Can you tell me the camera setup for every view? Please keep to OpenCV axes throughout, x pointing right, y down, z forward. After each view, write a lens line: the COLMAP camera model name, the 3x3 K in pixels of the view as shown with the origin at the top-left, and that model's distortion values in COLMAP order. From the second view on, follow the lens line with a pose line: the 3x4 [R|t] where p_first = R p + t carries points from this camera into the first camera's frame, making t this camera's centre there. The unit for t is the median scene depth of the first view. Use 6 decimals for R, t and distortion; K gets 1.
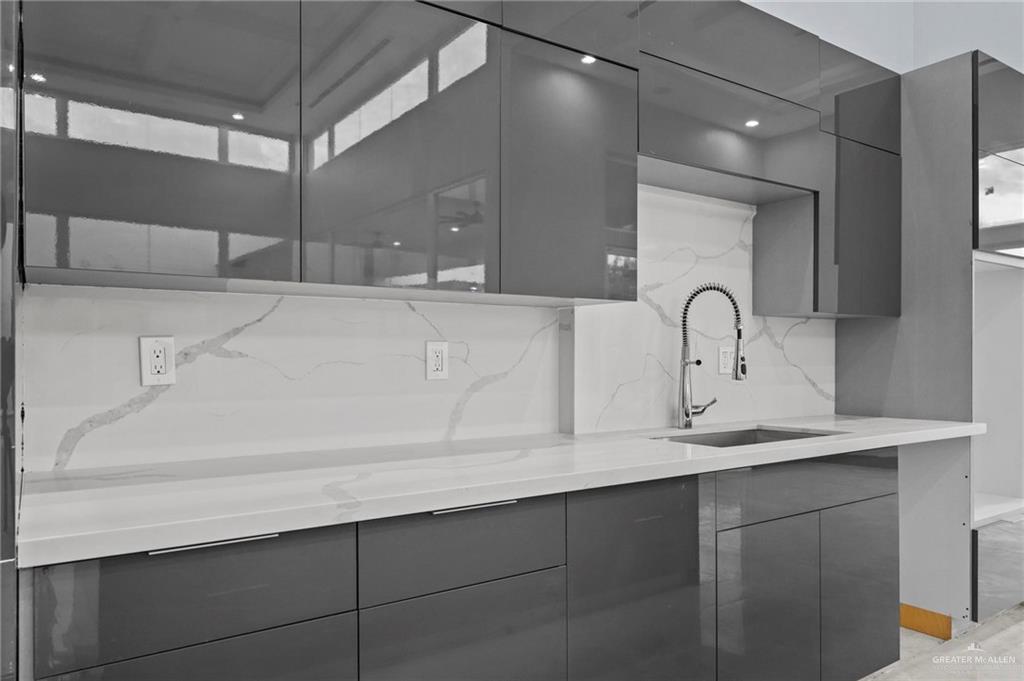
lens RADIAL K [[705.8, 0, 516.7], [0, 705.8, 349.2], [0, 0, 1]] dist [0.004951, 0.001469]
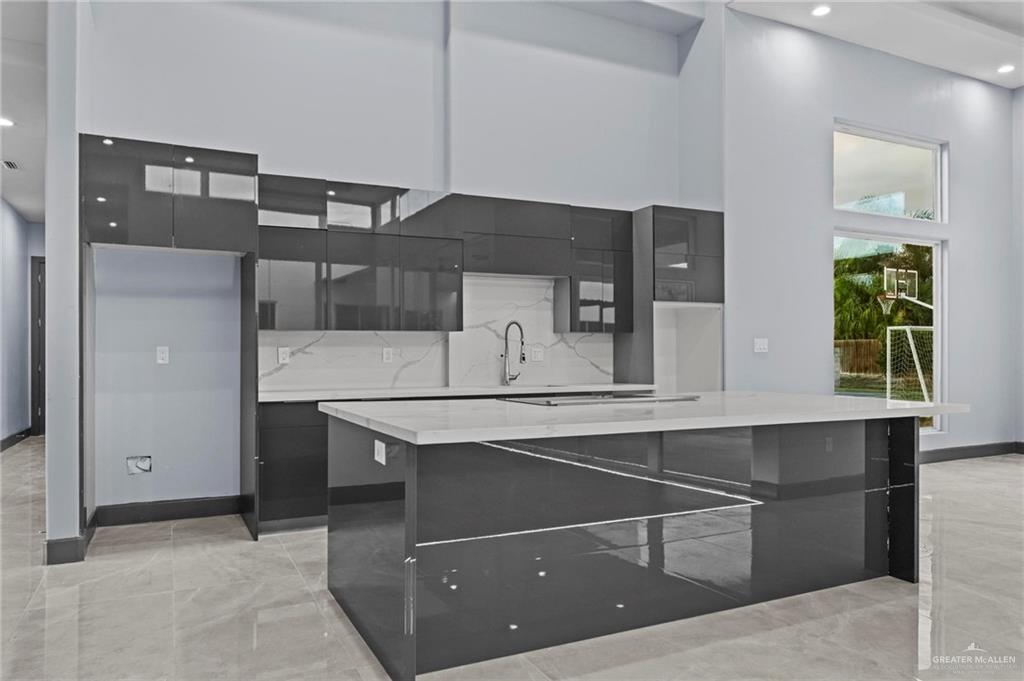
lens RADIAL K [[705.8, 0, 508.9], [0, 705.8, 339.0], [0, 0, 1]] dist [0.004951, 0.001469]
pose [[0.987073, -0.003575, -0.160232, 0.596444], [0.002892, 0.999986, -0.004497, -0.023959], [0.160246, 0.003976, 0.987069, -1.174790]]
